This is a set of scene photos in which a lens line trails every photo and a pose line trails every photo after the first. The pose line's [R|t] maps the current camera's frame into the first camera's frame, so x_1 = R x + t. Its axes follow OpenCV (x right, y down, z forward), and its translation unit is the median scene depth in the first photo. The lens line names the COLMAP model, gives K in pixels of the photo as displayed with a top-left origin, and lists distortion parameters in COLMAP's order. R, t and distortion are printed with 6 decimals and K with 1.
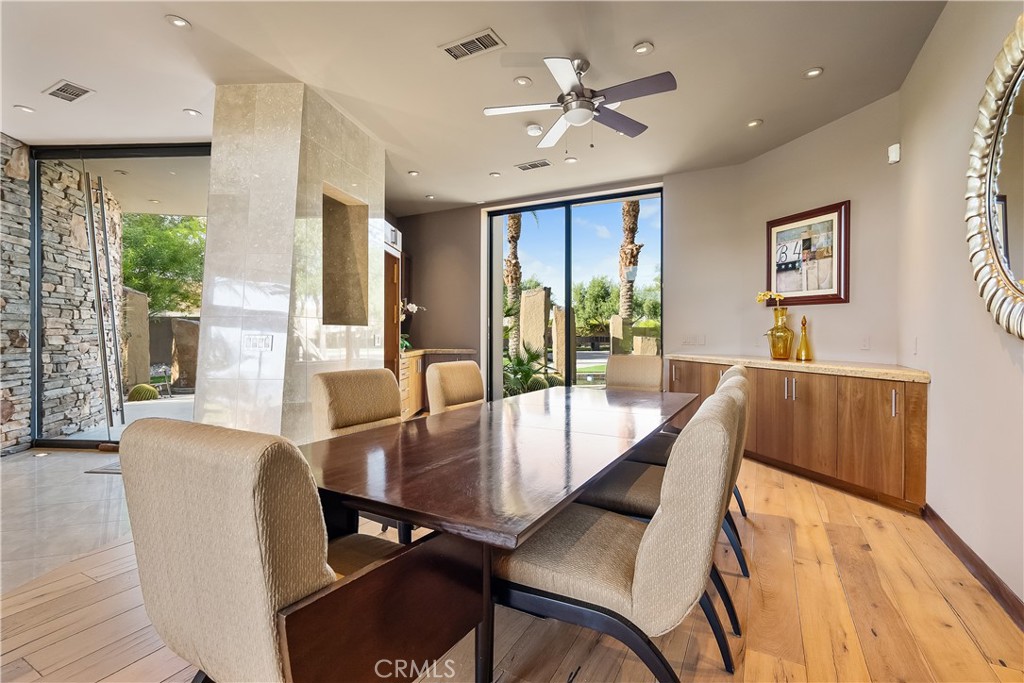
lens RADIAL K [[467.4, 0, 513.8], [0, 467.4, 334.7], [0, 0, 1]] dist [-0.007945, 0.004141]
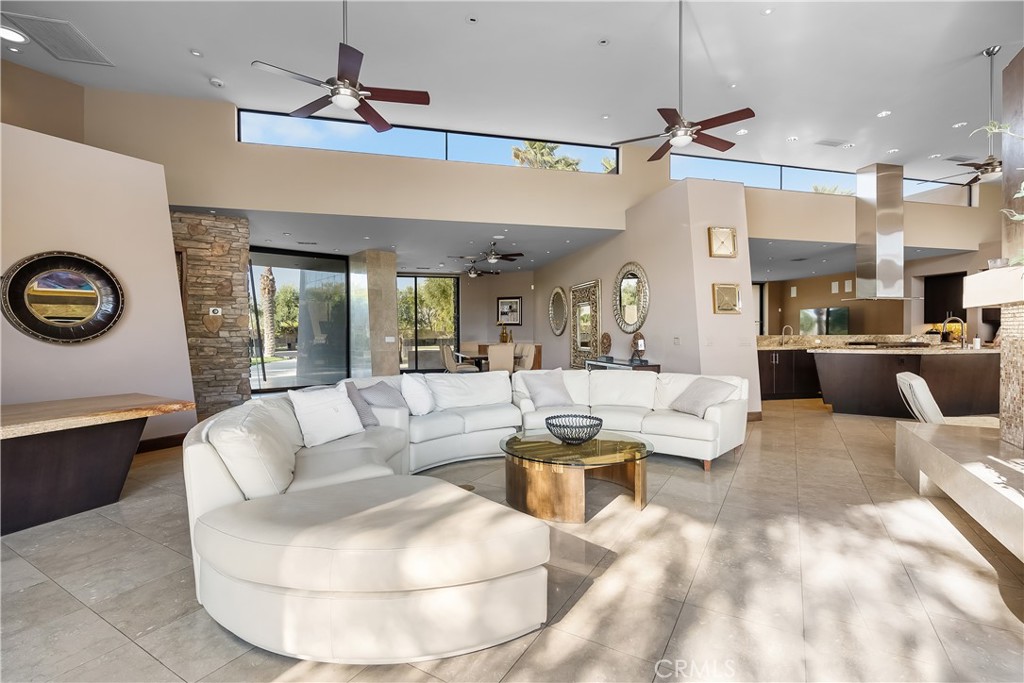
lens RADIAL K [[467.4, 0, 516.3], [0, 467.4, 333.1], [0, 0, 1]] dist [-0.007945, 0.004141]
pose [[0.725301, -0.004651, 0.688416, -1.526622], [0.008650, 0.999960, -0.002357, -0.005947], [-0.688377, 0.007665, 0.725312, -1.337992]]
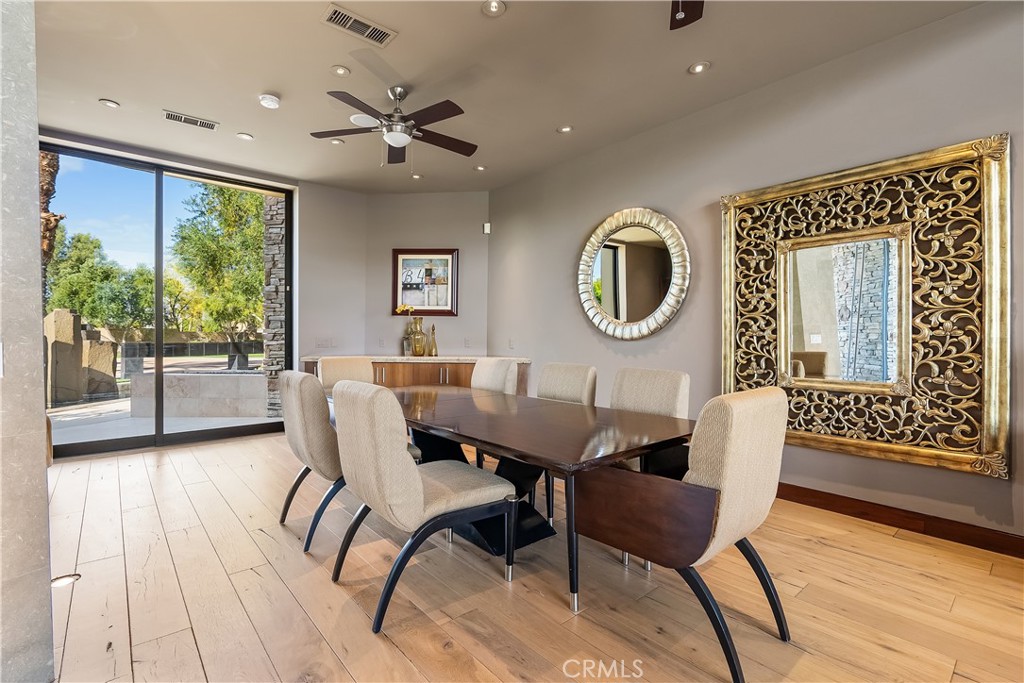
lens RADIAL K [[467.4, 0, 513.6], [0, 467.4, 338.0], [0, 0, 1]] dist [-0.007945, 0.004141]
pose [[0.351874, -0.004388, 0.936037, -0.571088], [0.002754, 0.999990, 0.003653, -0.002803], [-0.936043, 0.001292, 0.351883, 0.261119]]
